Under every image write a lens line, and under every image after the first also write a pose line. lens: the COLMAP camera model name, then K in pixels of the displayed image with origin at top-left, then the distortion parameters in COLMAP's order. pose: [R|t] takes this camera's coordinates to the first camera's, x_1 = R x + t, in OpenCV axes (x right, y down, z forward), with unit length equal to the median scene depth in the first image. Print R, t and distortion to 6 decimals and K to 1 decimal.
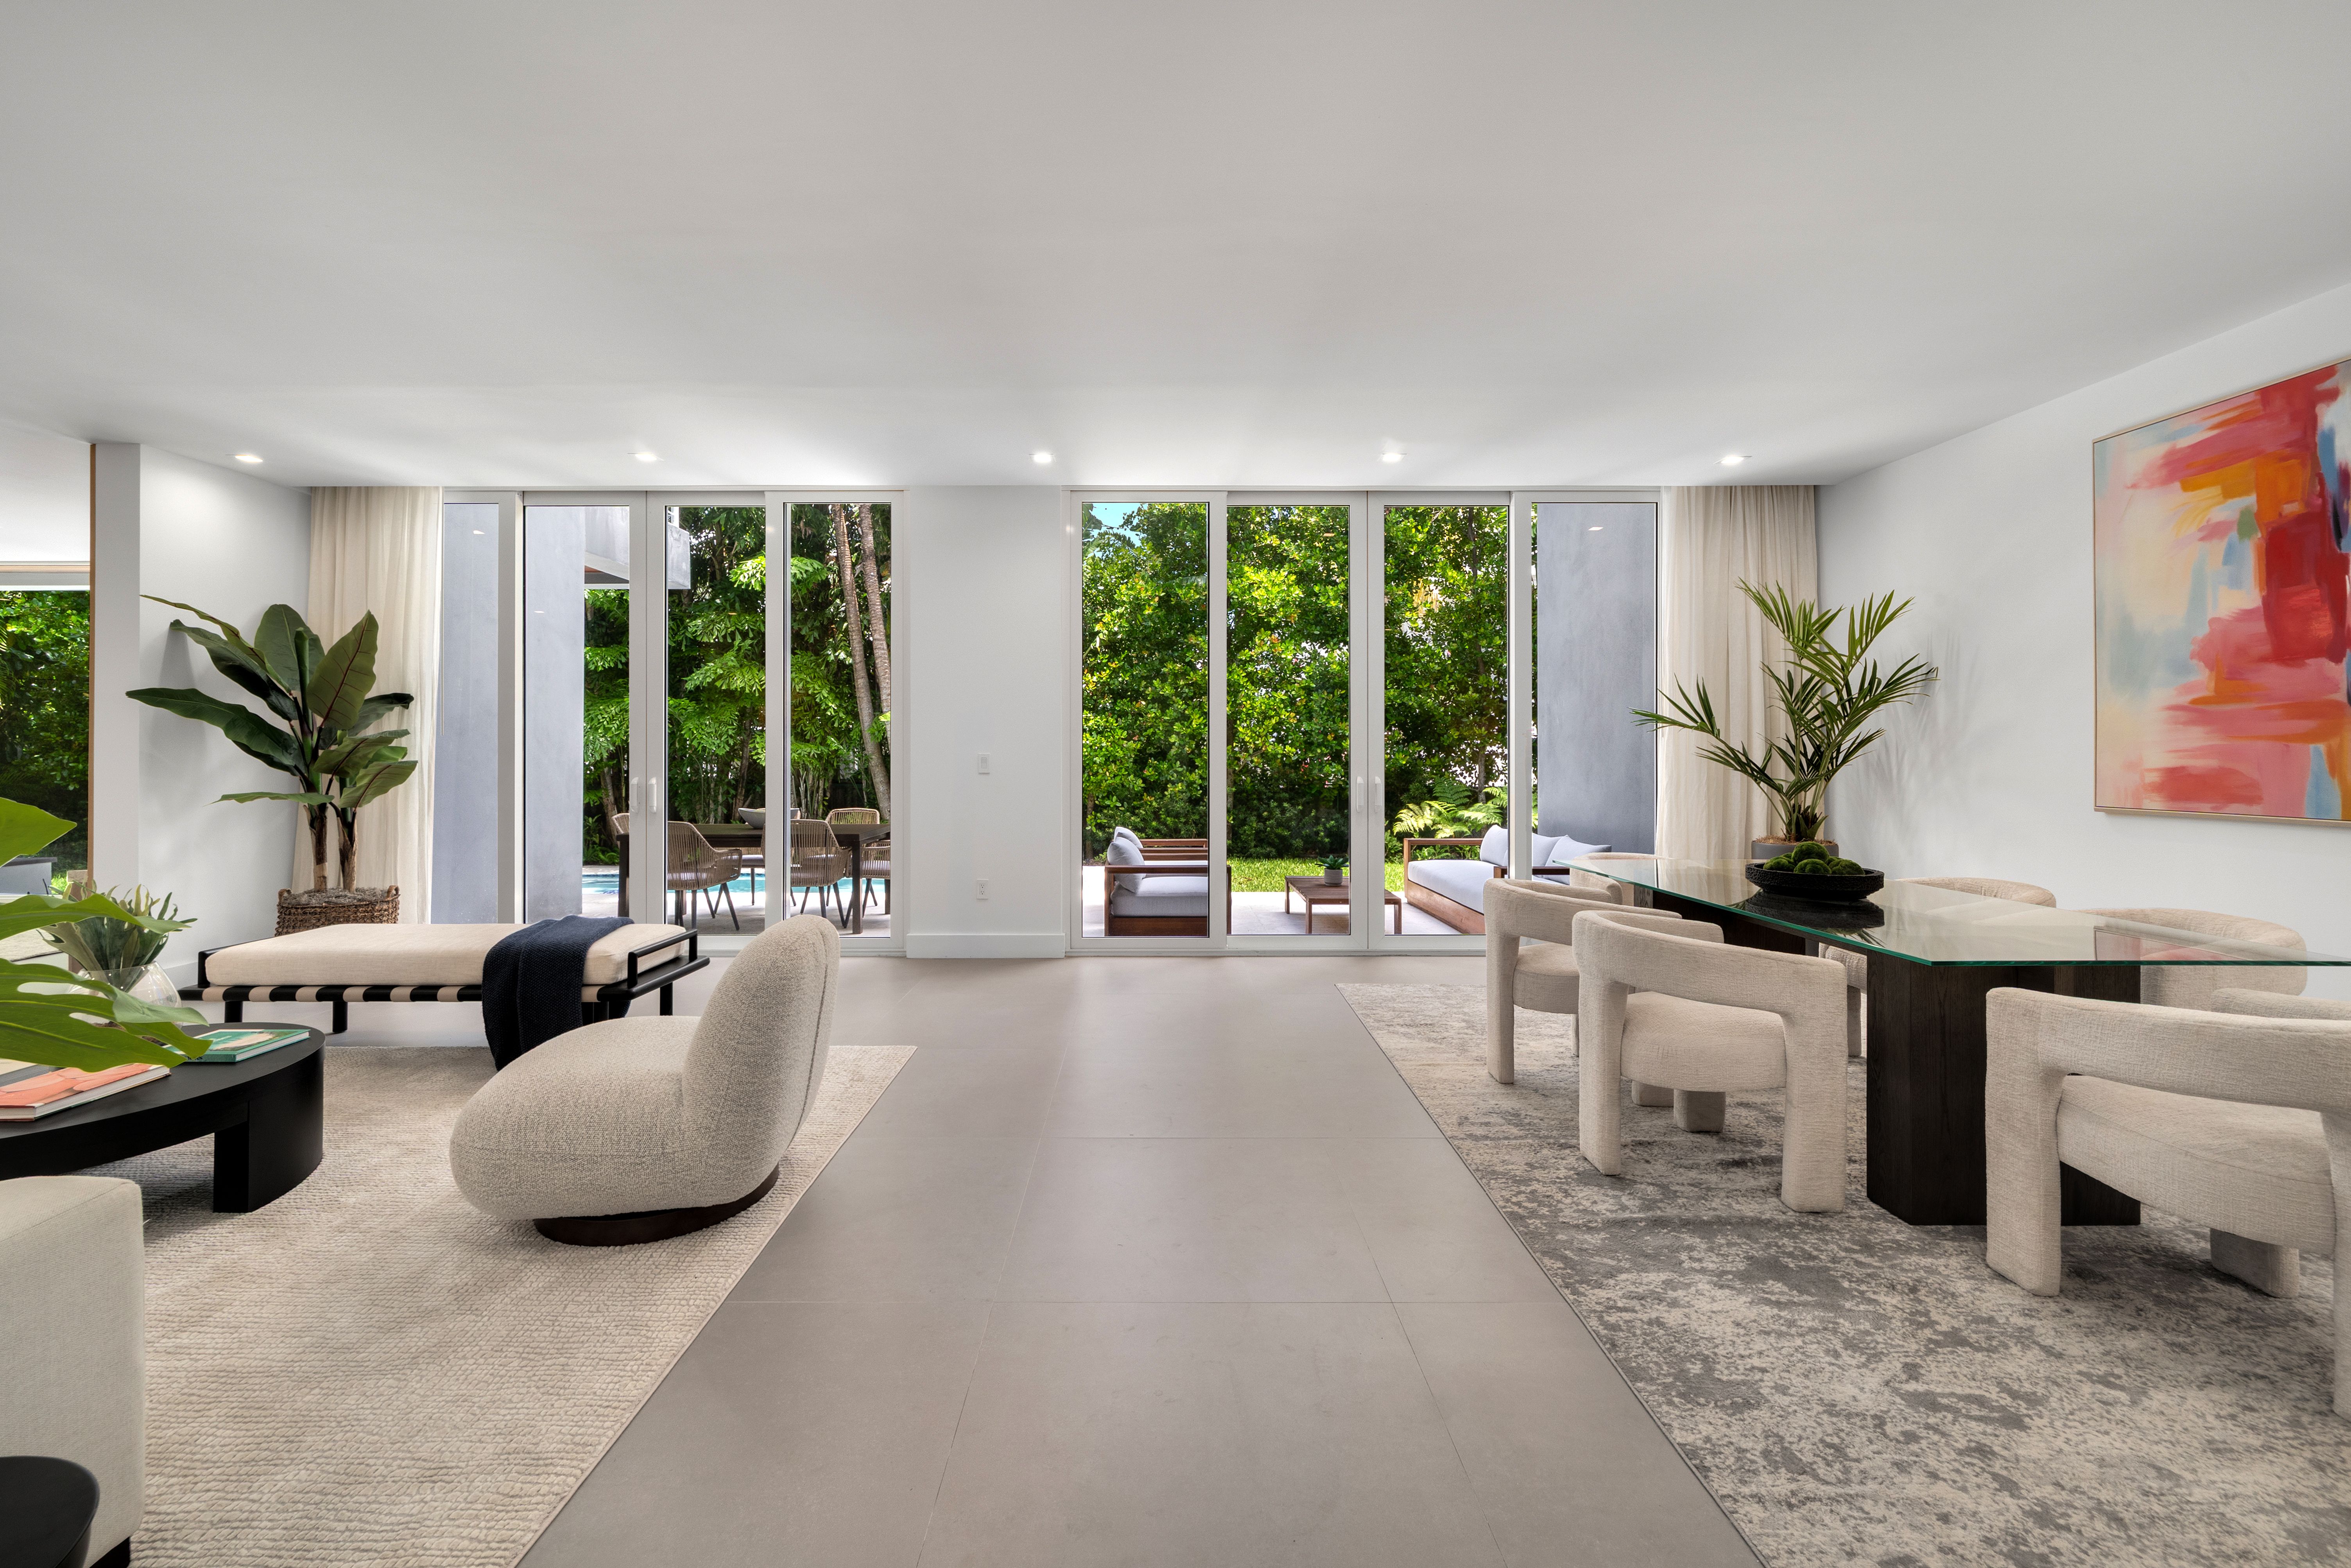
lens RADIAL K [[951.7, 0, 1134.8], [0, 951.7, 746.6], [0, 0, 1]] dist [-0.000004, 0.000082]
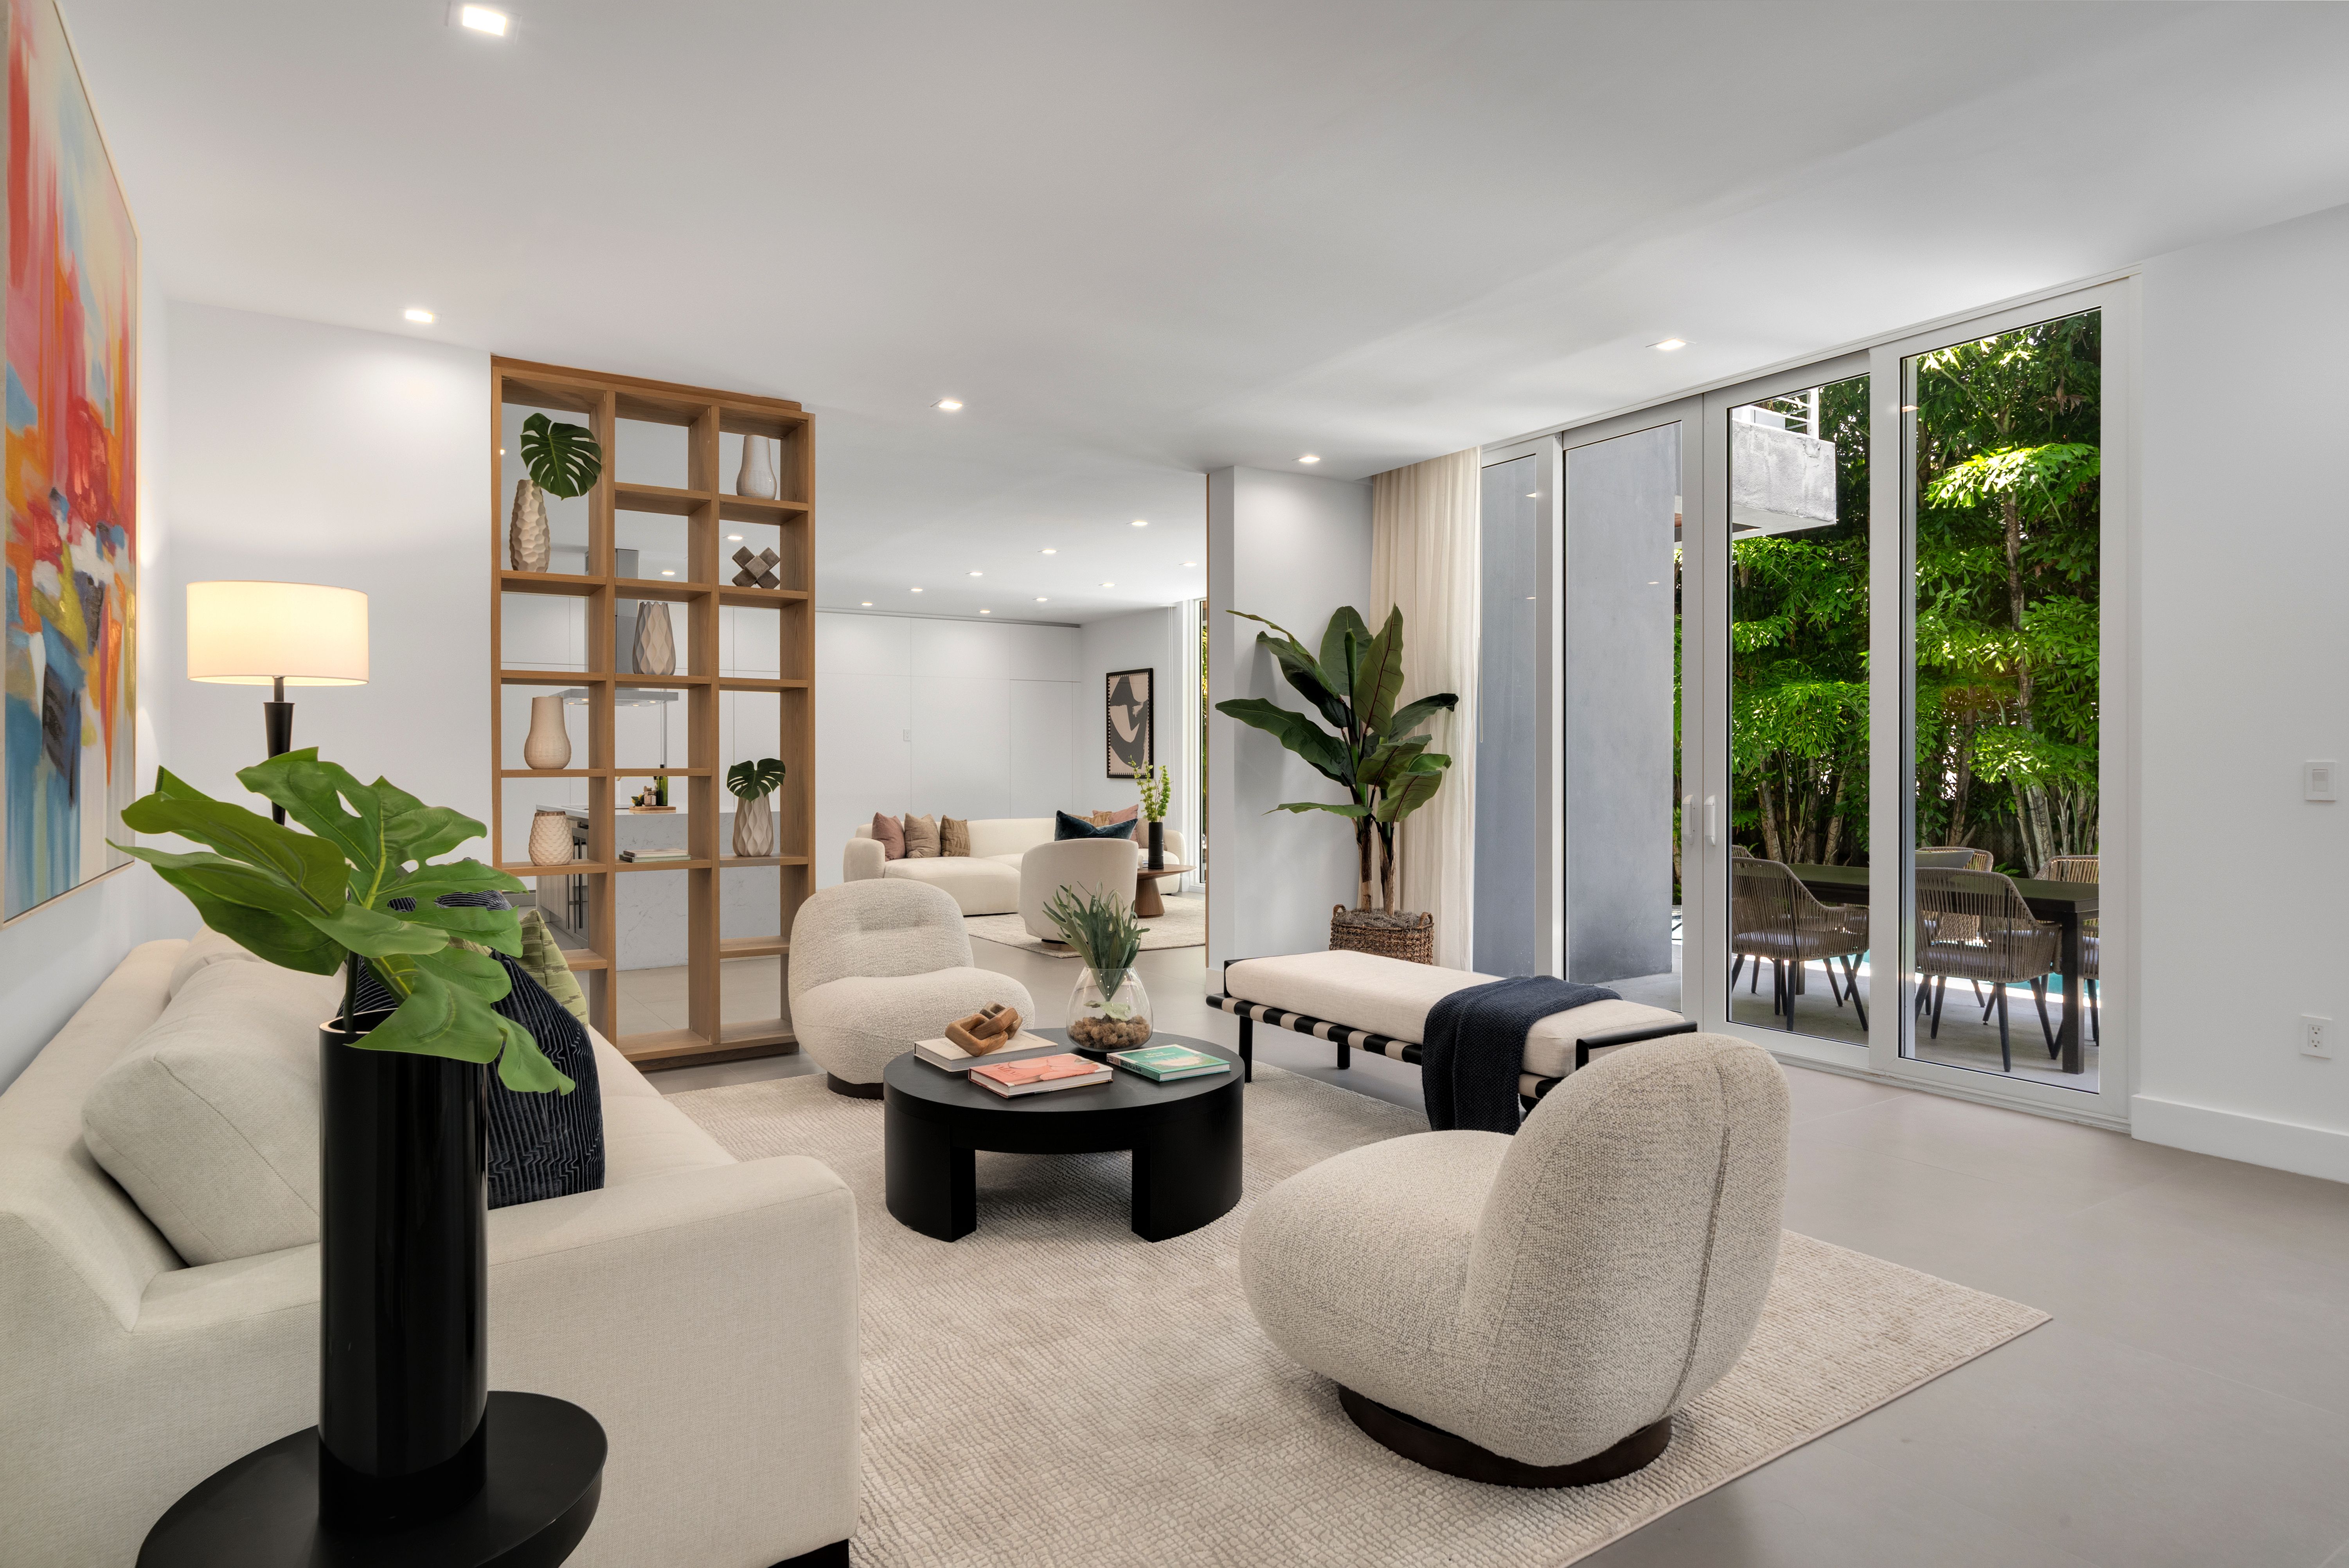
lens RADIAL K [[1270.3, 0, 1171.9], [0, 1270.3, 760.4], [0, 0, 1]] dist [-0.003058, -0.000489]
pose [[0.543708, -0.002482, -0.839271, 0.092432], [0.007521, 0.999970, 0.001915, 0.001483], [0.839241, -0.007354, 0.543710, 0.197647]]
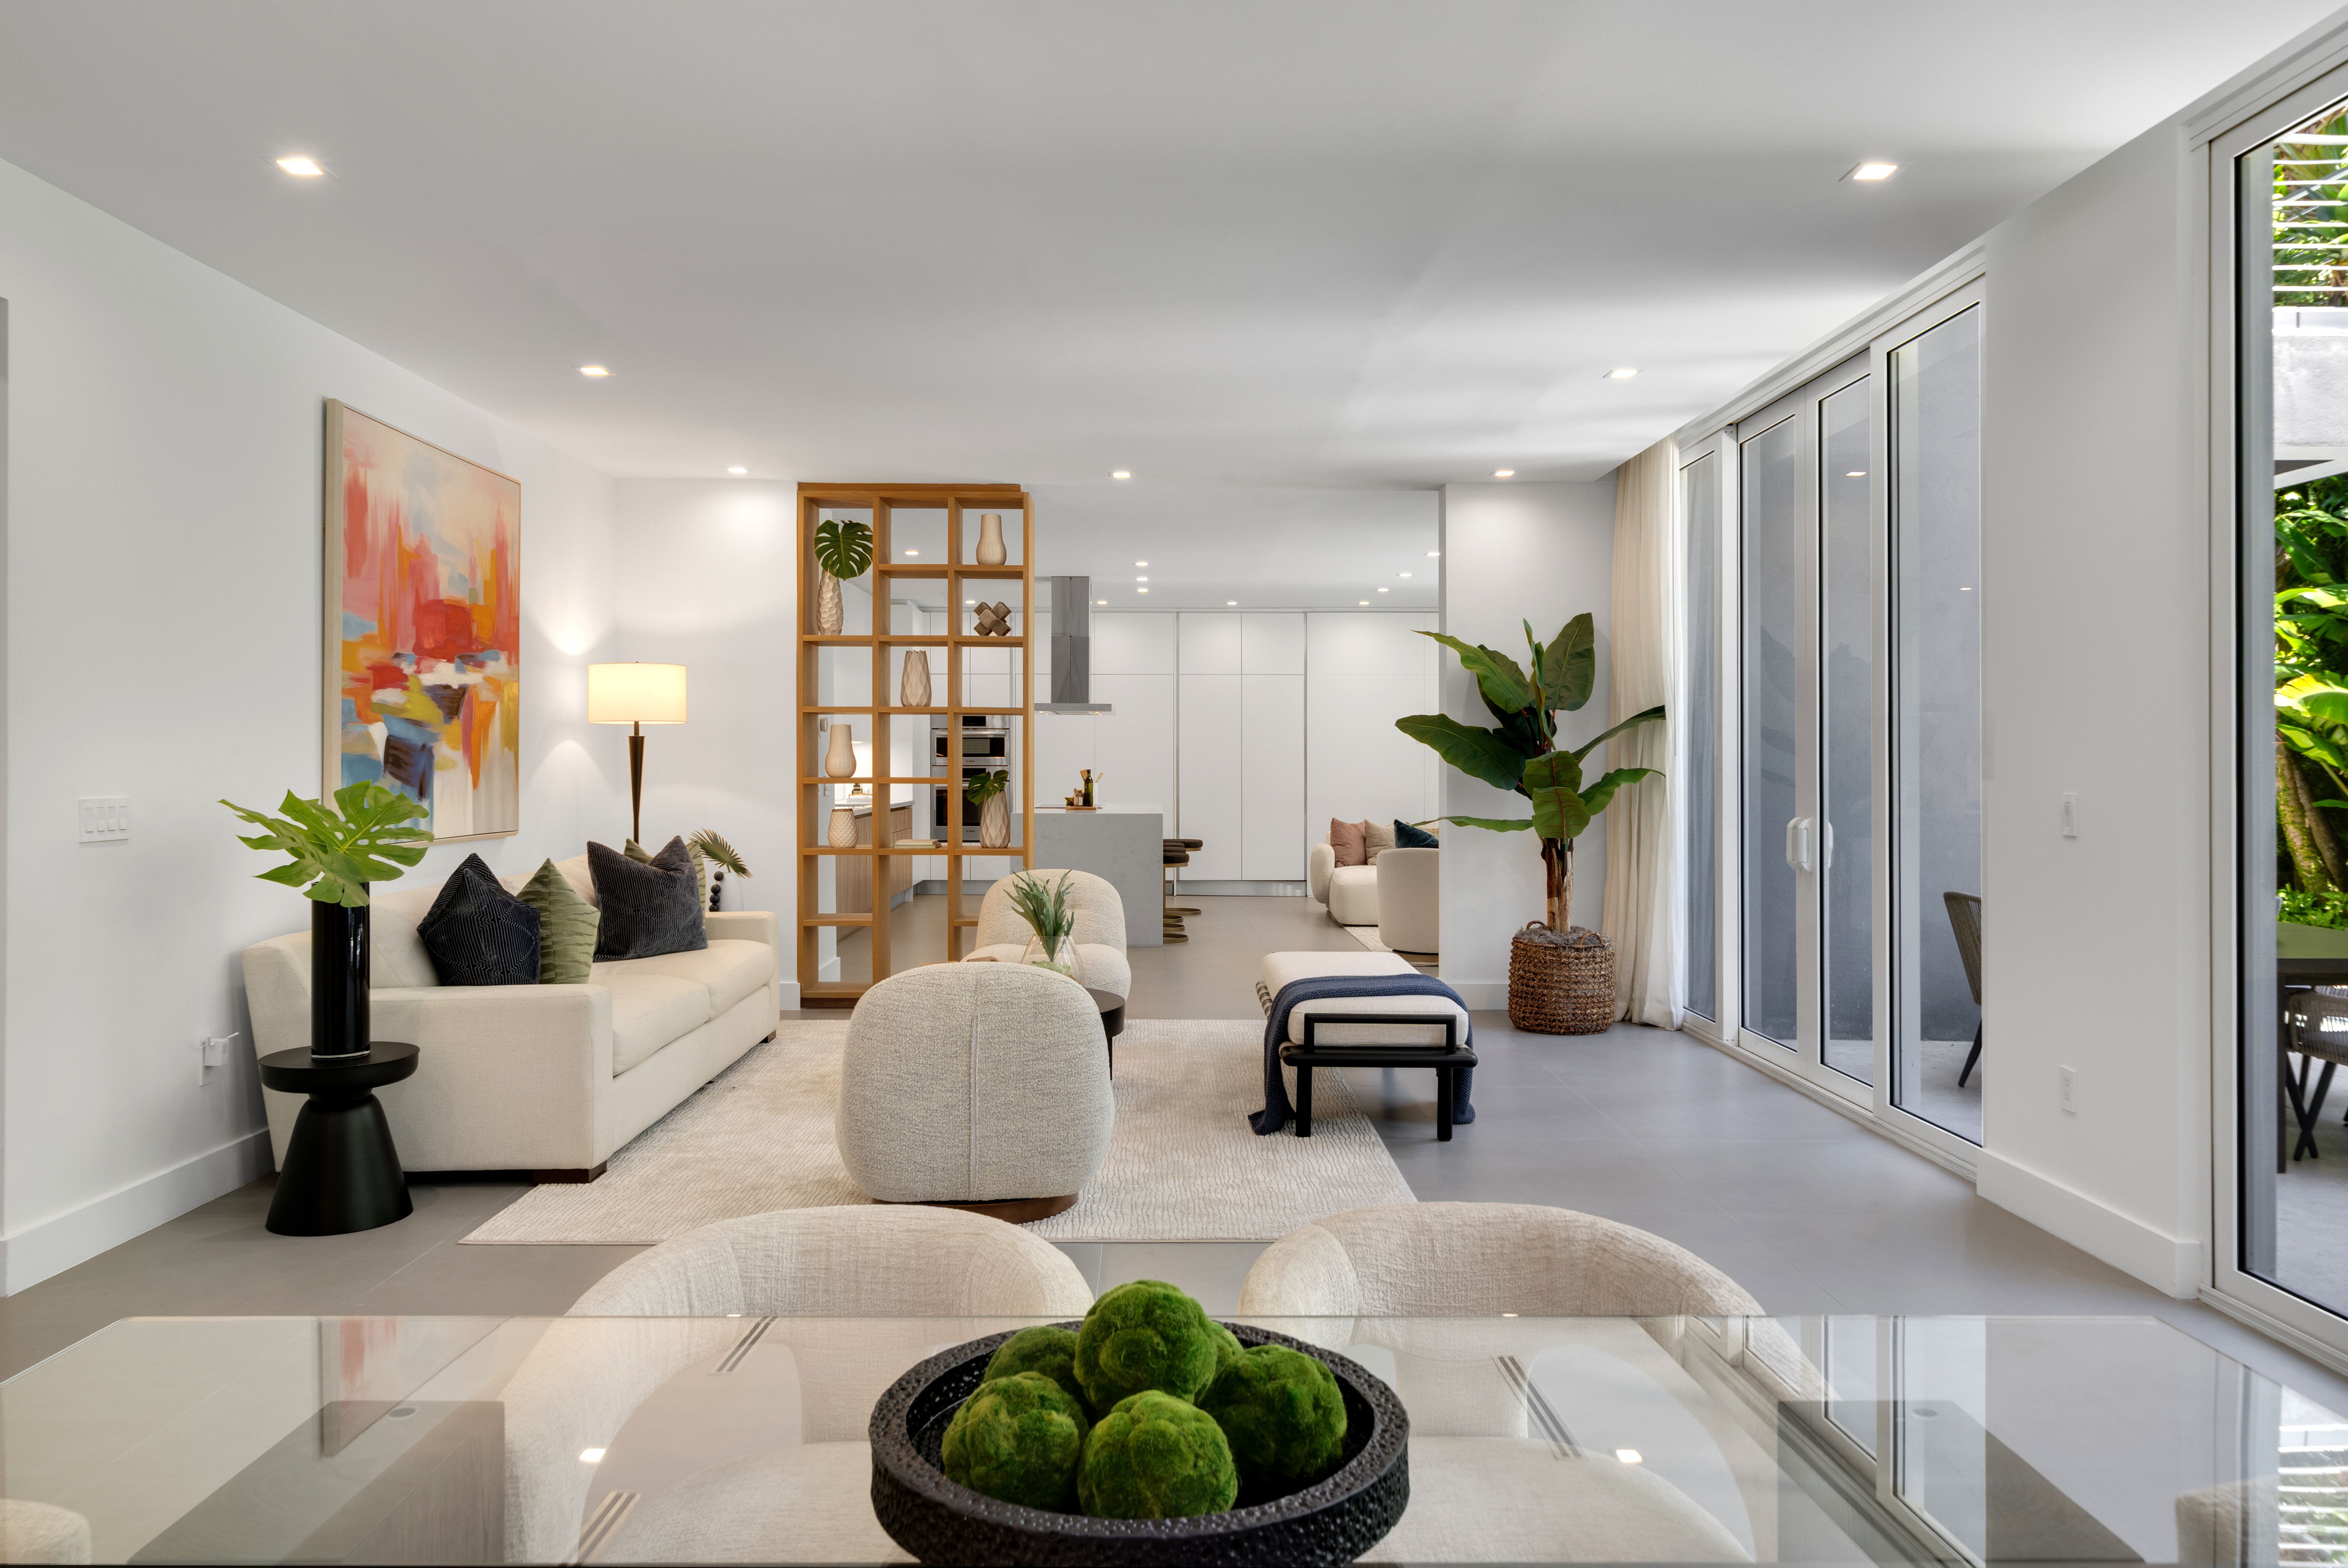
lens RADIAL K [[1563.1, 0, 1175.4], [0, 1563.1, 750.9], [0, 0, 1]] dist [-0.003371, -0.002238]
pose [[0.019017, -0.003627, -0.999813, 0.749266], [0.004032, 0.999986, -0.003551, -0.017171], [0.999811, -0.003964, 0.019031, 0.718108]]
